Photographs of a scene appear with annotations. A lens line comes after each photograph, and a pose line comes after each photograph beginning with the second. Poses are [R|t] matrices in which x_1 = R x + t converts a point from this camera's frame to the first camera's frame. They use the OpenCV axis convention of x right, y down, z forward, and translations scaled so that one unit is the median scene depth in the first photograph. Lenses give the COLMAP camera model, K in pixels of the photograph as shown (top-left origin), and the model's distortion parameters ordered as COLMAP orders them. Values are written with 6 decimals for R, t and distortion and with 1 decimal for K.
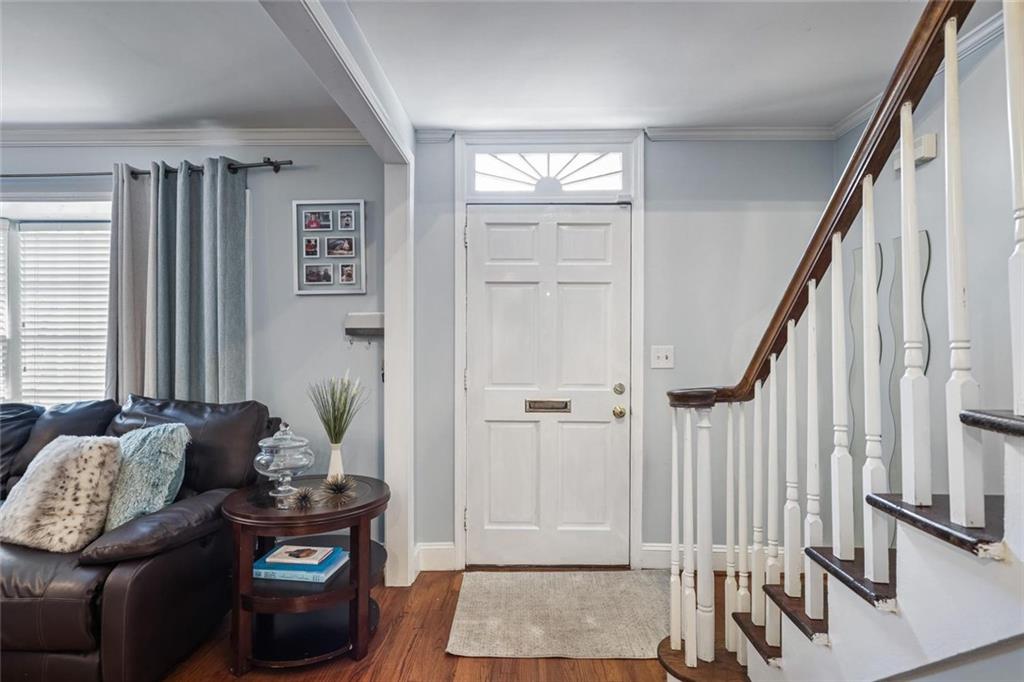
lens RADIAL K [[516.4, 0, 513.5], [0, 516.4, 341.6], [0, 0, 1]] dist [-0.001911, -0.000900]
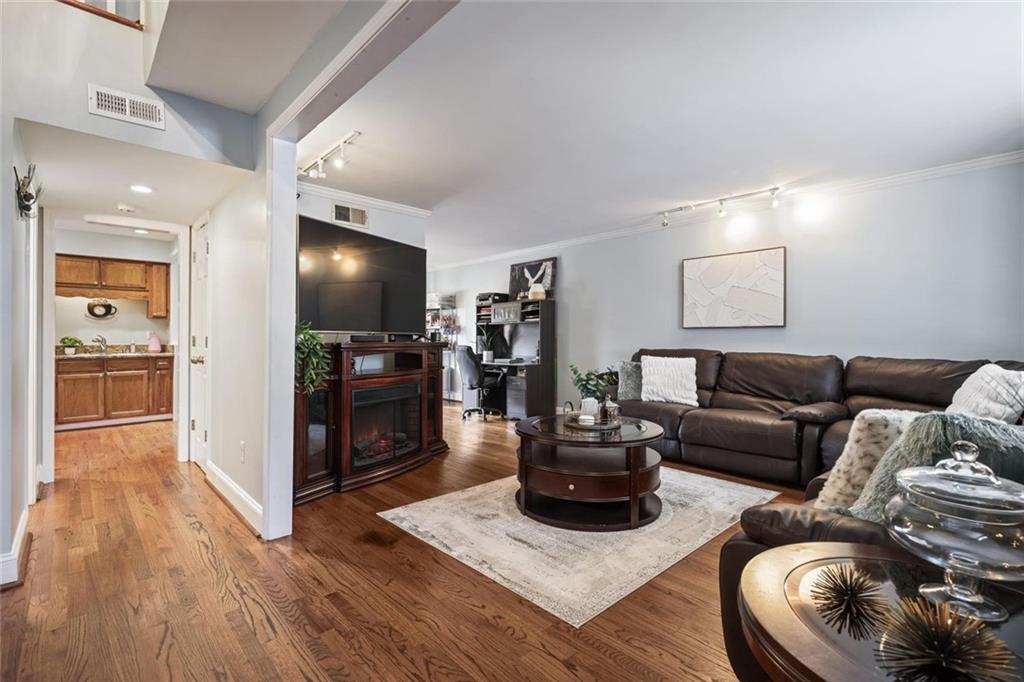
lens RADIAL K [[462.0, 0, 516.6], [0, 462.0, 338.8], [0, 0, 1]] dist [-0.001987, 0.000604]
pose [[-0.707153, -0.003026, -0.707054, 0.073369], [0.002677, 0.999972, -0.006957, 0.054841], [0.707055, -0.006813, -0.707126, 0.781495]]
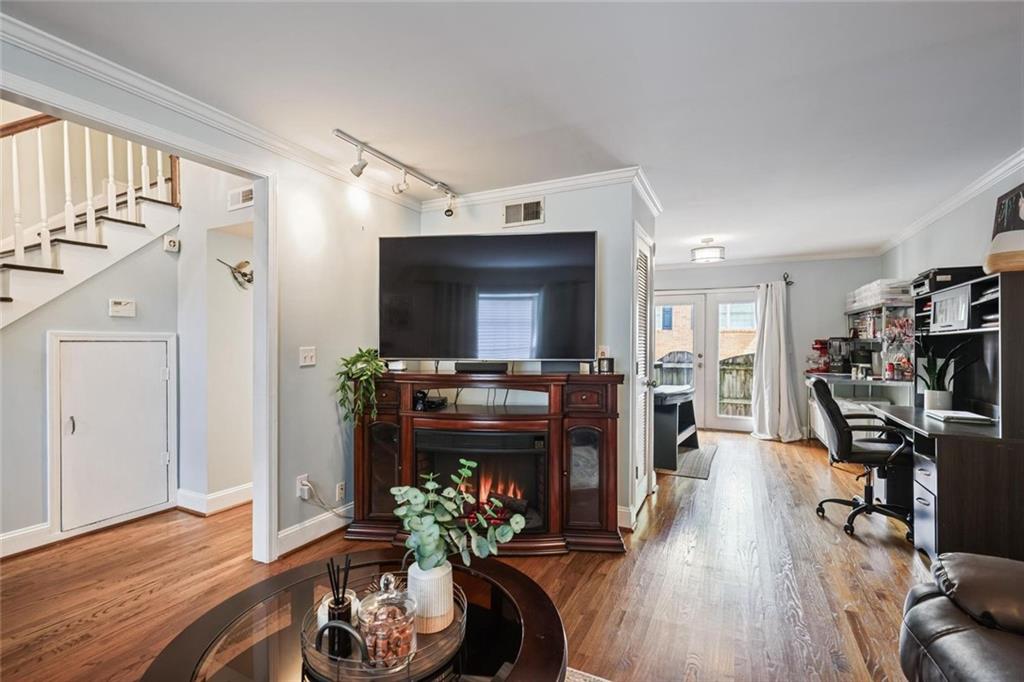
lens RADIAL K [[462.0, 0, 520.1], [0, 462.0, 343.5], [0, 0, 1]] dist [-0.001987, 0.000604]
pose [[-0.909688, -0.001624, 0.415289, -1.105595], [-0.005565, 0.999950, -0.008280, -0.003105], [-0.415255, -0.009843, -0.909652, 0.451987]]
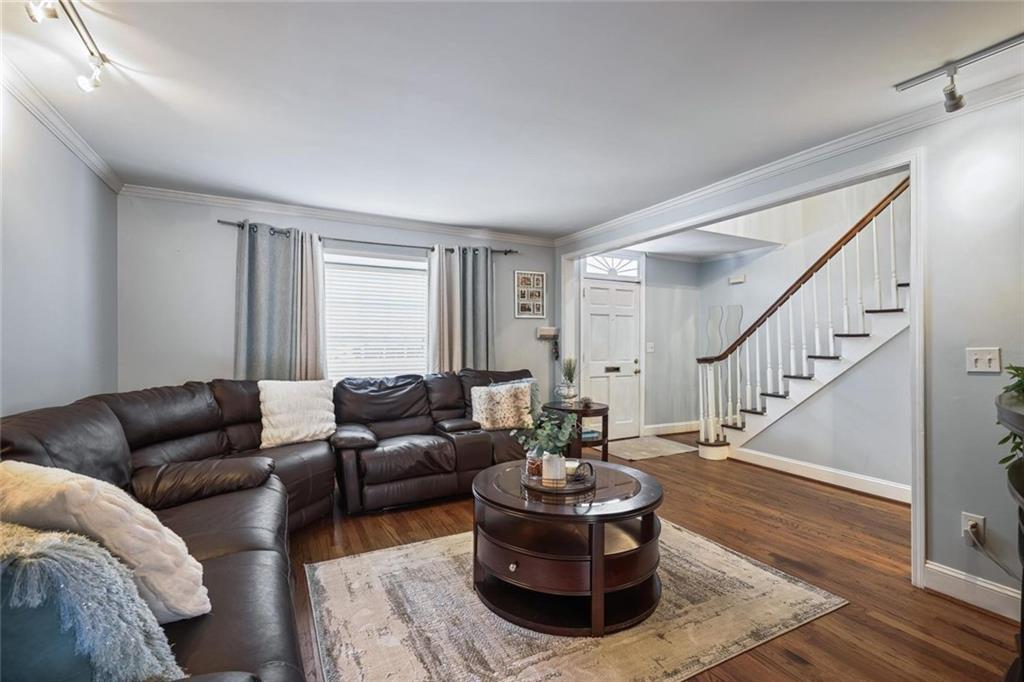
lens RADIAL K [[462.0, 0, 517.8], [0, 462.0, 335.1], [0, 0, 1]] dist [-0.001987, 0.000604]
pose [[0.871145, 0.007302, 0.490972, -1.304905], [-0.005554, 0.999972, -0.005018, -0.013665], [-0.490995, 0.001644, 0.871161, -0.570701]]
